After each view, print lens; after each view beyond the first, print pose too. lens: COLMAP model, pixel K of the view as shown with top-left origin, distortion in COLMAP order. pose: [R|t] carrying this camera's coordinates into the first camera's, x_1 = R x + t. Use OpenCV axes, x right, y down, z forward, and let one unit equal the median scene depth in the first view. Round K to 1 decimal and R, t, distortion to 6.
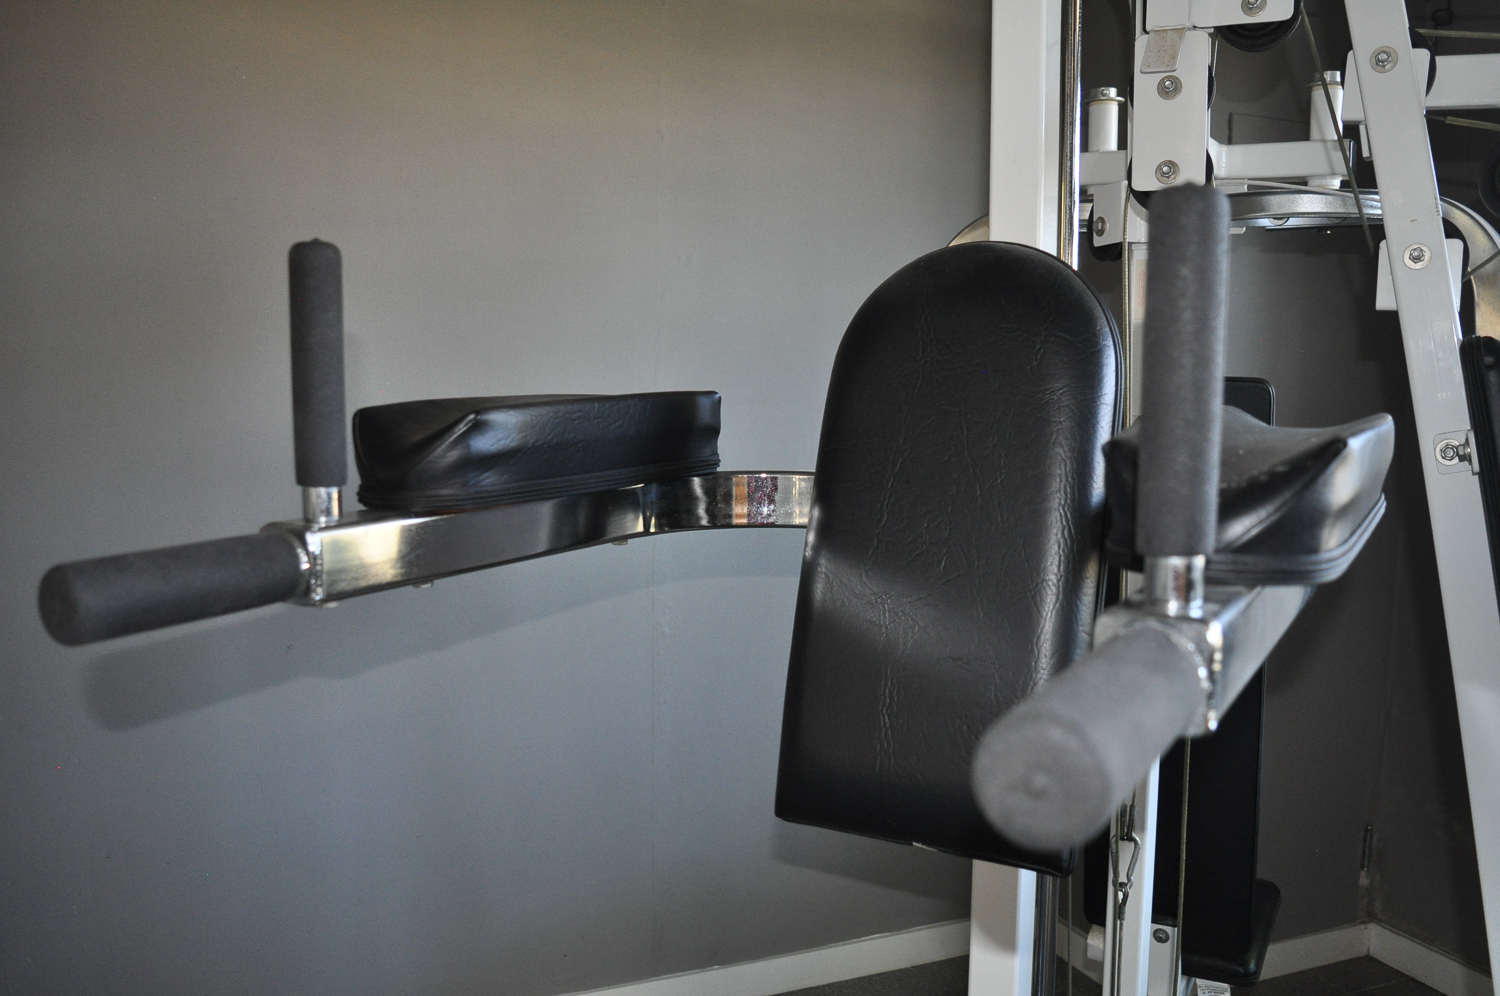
lens RADIAL K [[1280.3, 0, 750.0], [0, 1280.3, 498.0], [0, 0, 1]] dist [-0.087750, 0.015378]
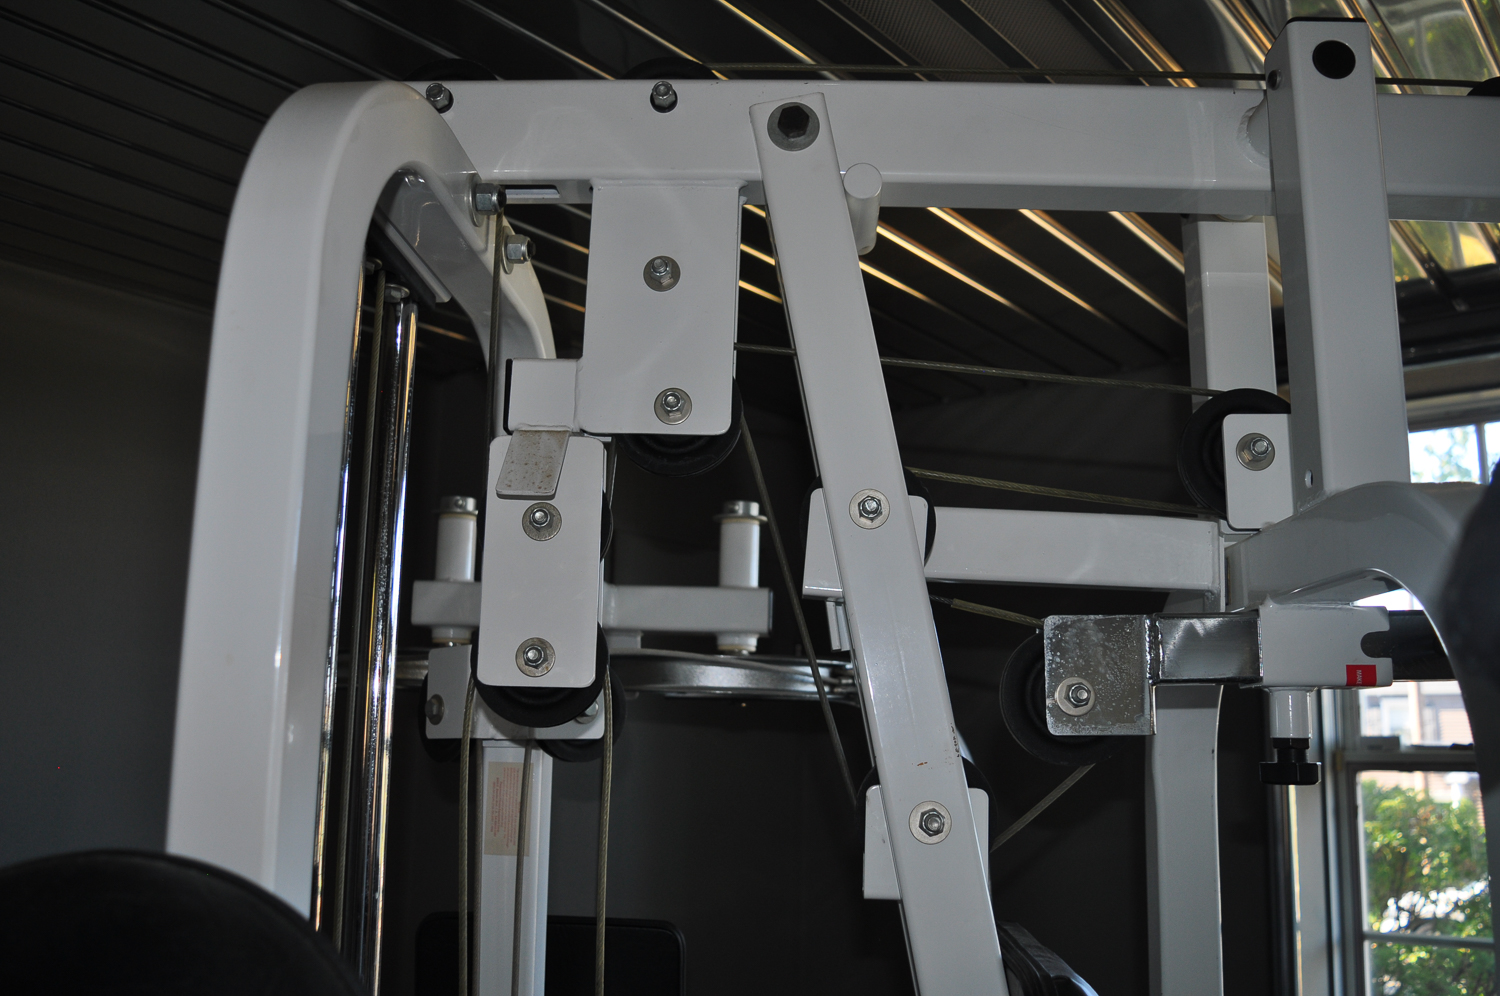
lens RADIAL K [[1280.3, 0, 750.0], [0, 1280.3, 498.0], [0, 0, 1]] dist [-0.087750, 0.015378]
pose [[0.888741, 0.096726, 0.448088, 0.141521], [0.038139, 0.958494, -0.282549, -0.155560], [-0.456820, 0.268202, 0.848164, 0.415067]]
